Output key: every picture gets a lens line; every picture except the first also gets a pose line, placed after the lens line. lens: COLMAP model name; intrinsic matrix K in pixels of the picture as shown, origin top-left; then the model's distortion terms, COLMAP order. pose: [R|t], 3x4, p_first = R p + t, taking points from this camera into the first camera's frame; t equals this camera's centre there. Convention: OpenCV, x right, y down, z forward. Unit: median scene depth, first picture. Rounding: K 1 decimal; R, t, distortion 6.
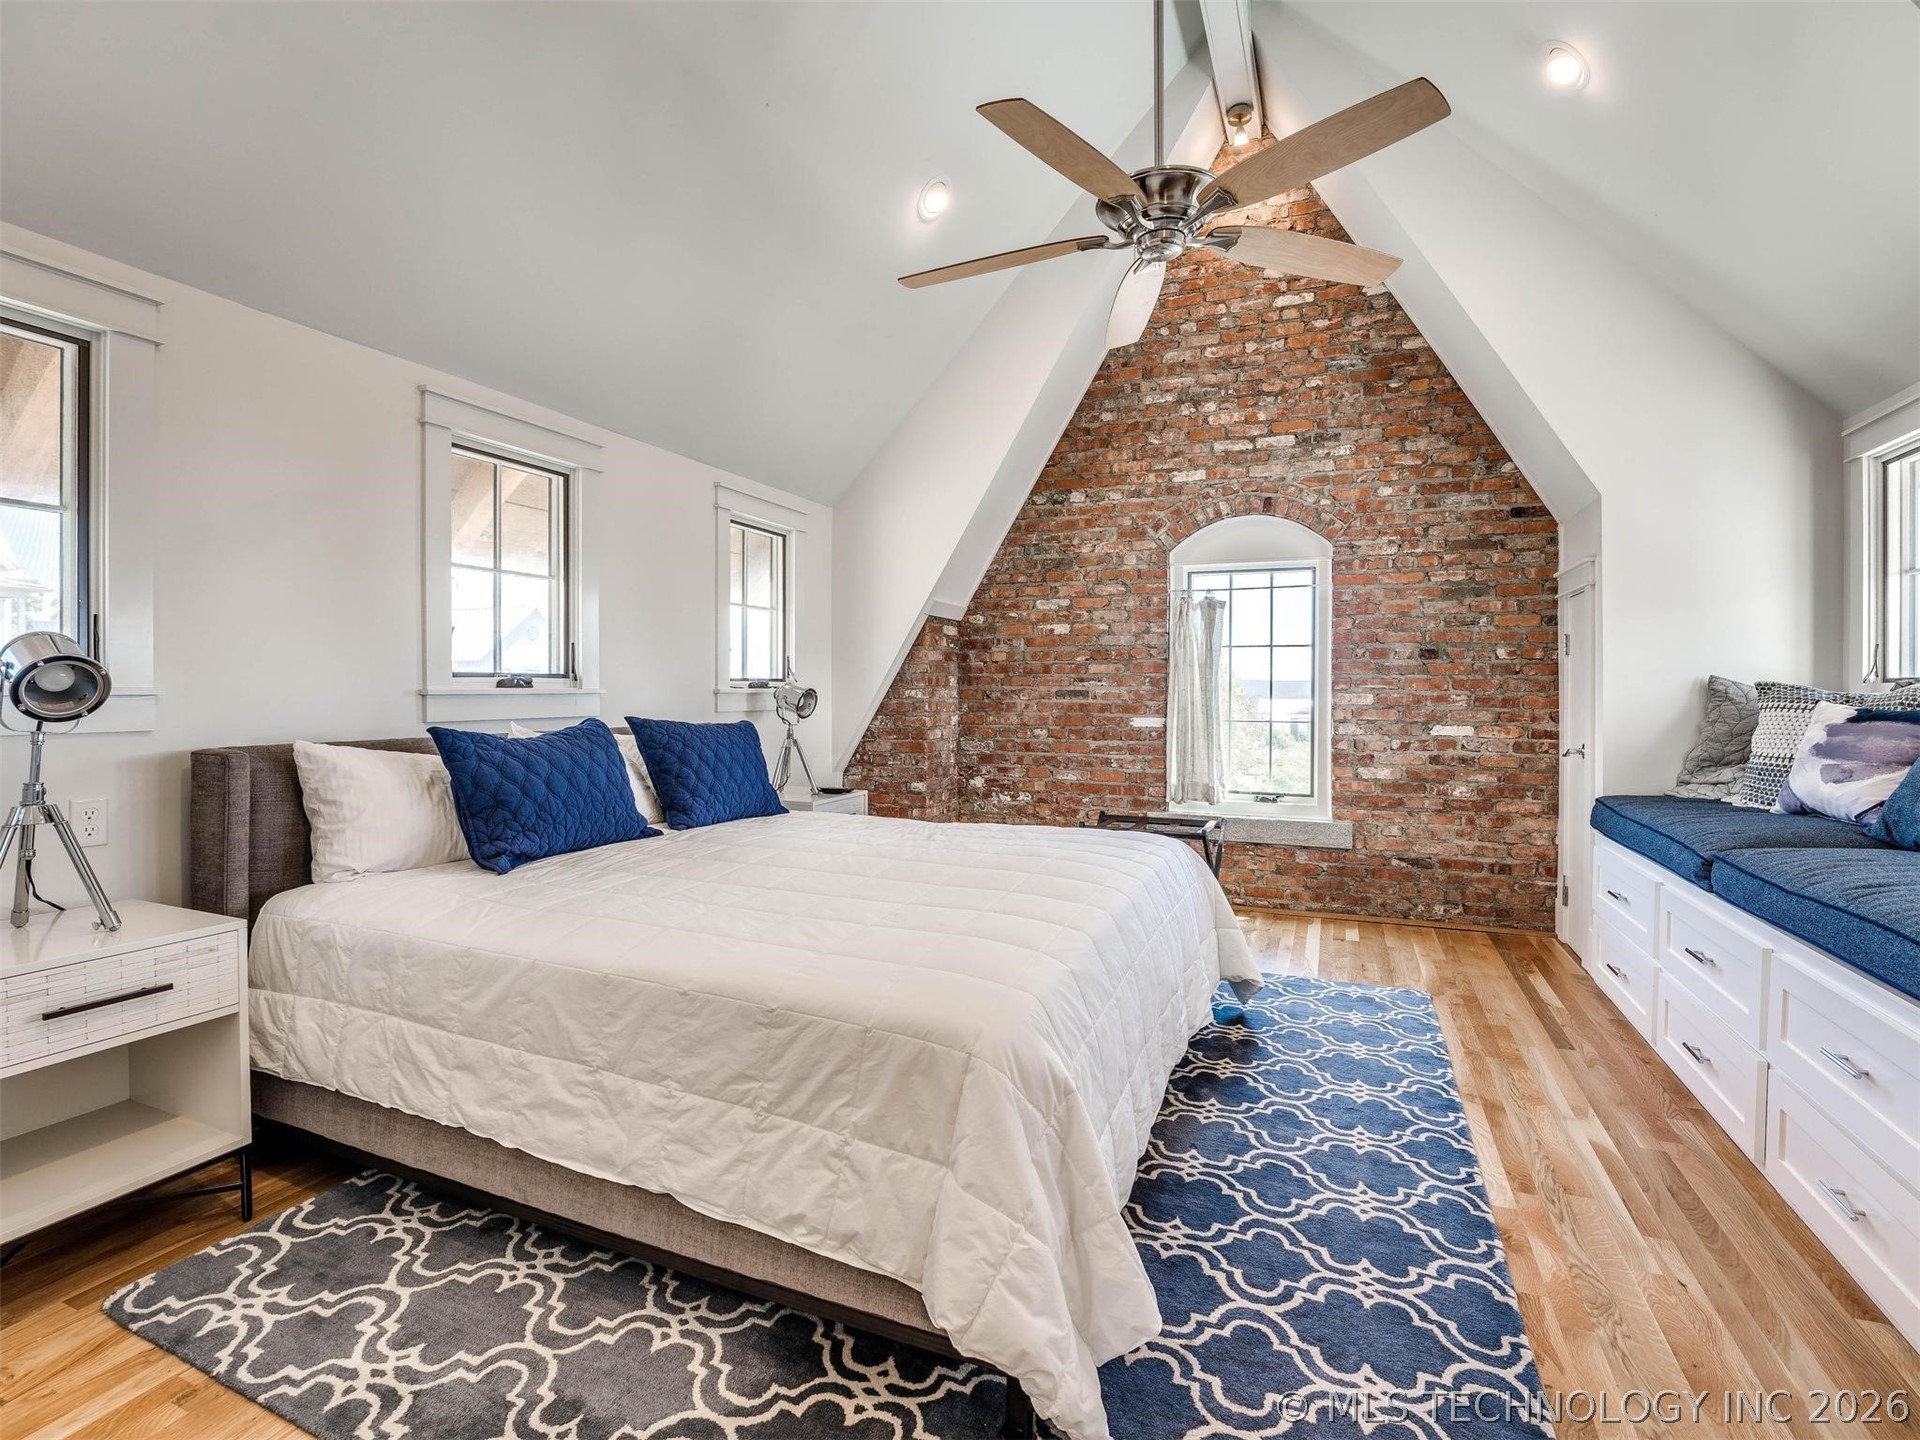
lens RADIAL K [[890.2, 0, 988.4], [0, 890.2, 703.8], [0, 0, 1]] dist [-0.031931, 0.002790]
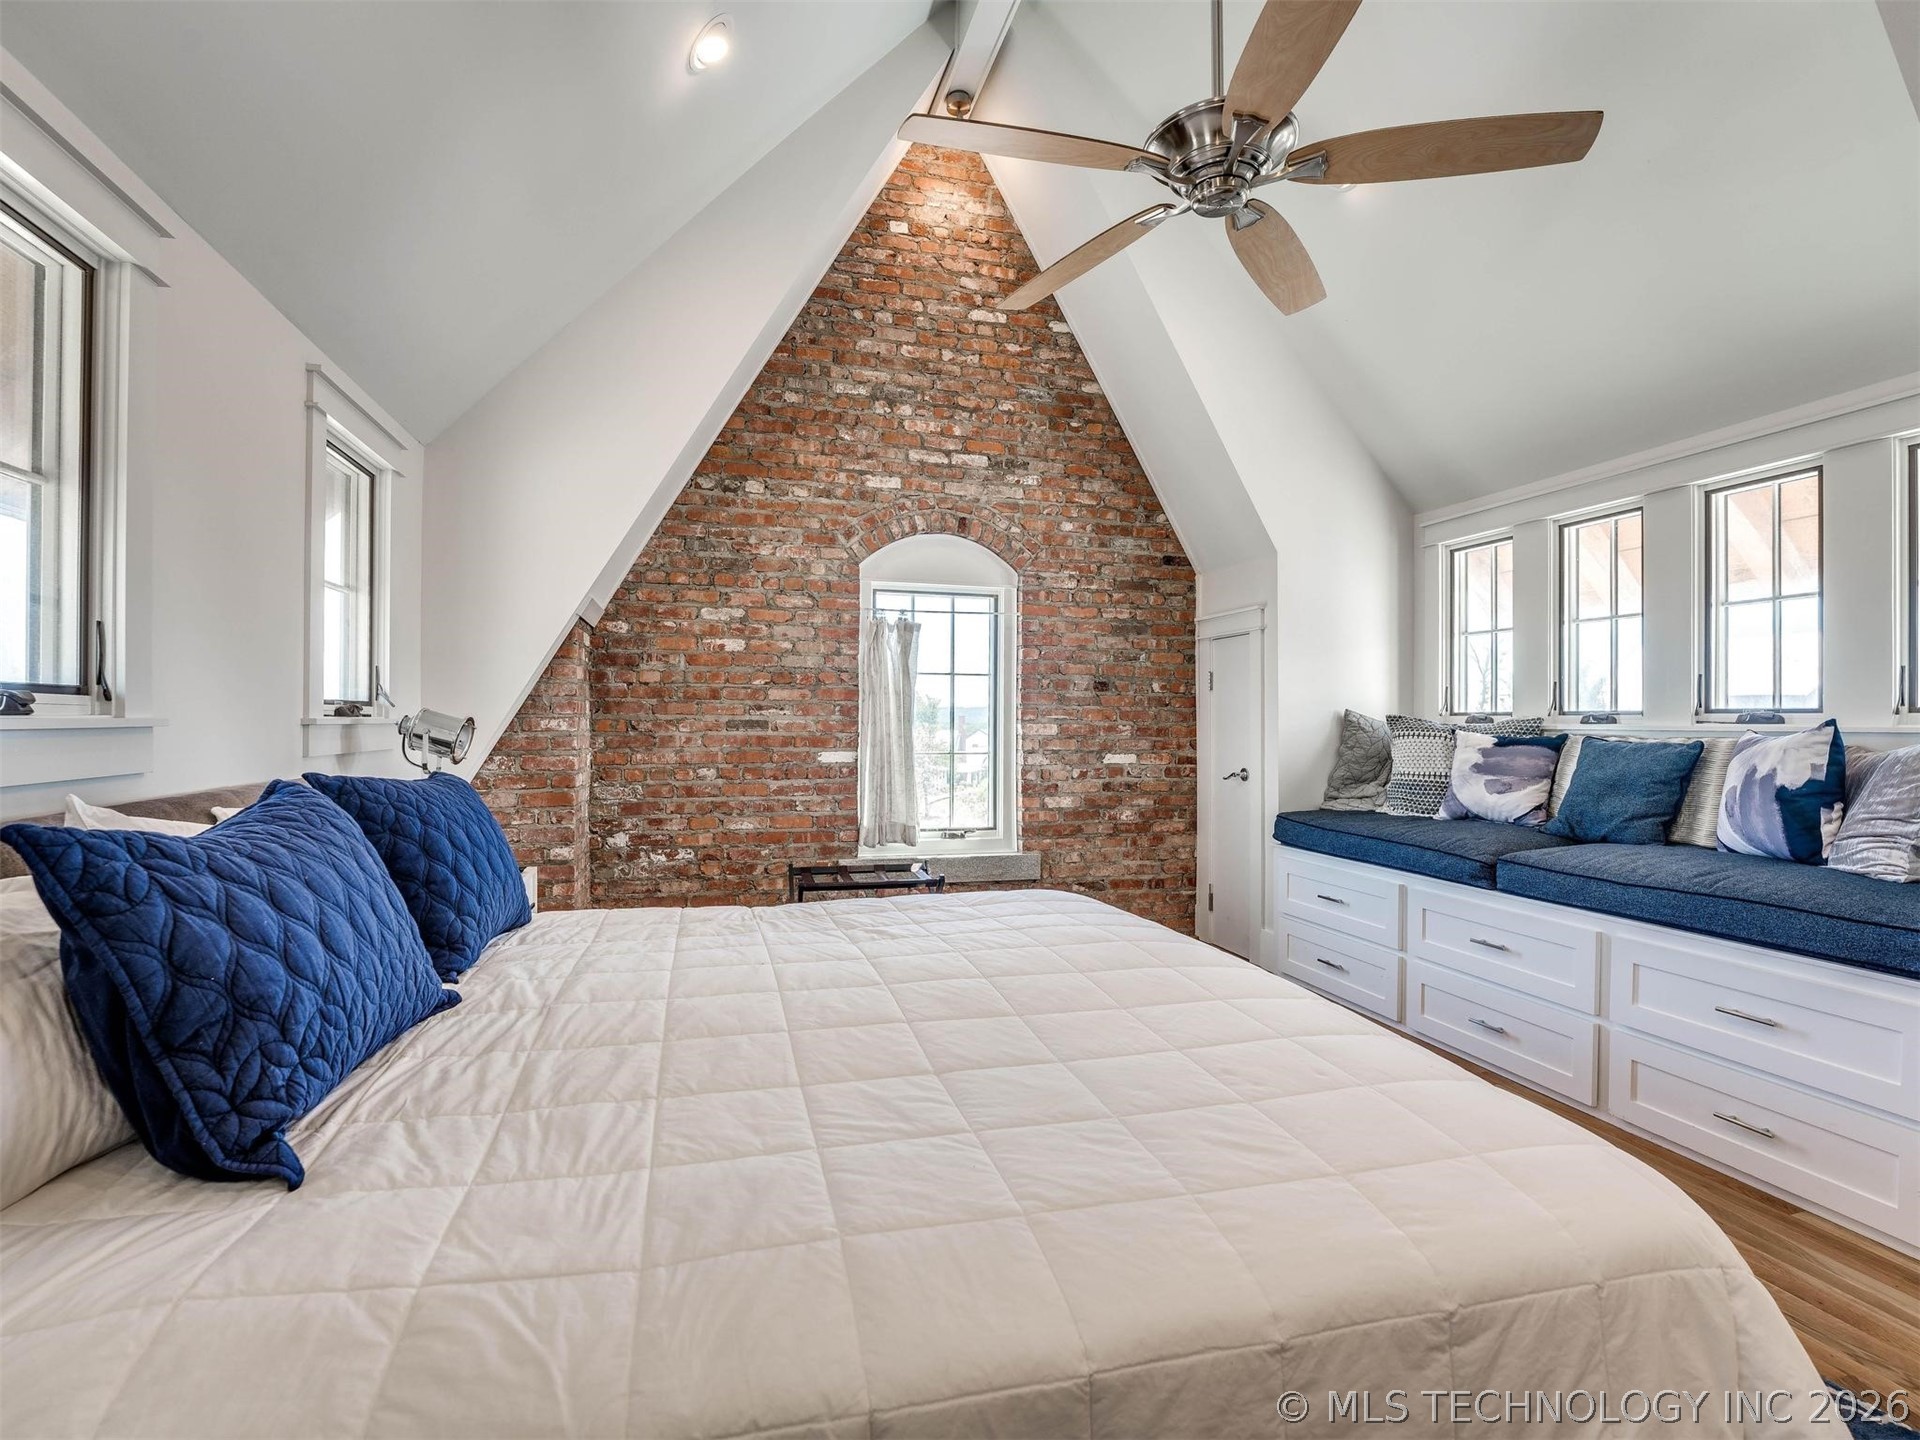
lens RADIAL K [[890.2, 0, 947.3], [0, 890.2, 728.9], [0, 0, 1]] dist [-0.031931, 0.002790]
pose [[0.805448, -0.004107, 0.592653, -0.270396], [0.006448, 0.999978, -0.001833, -0.004875], [-0.592632, 0.005298, 0.805456, 0.251492]]
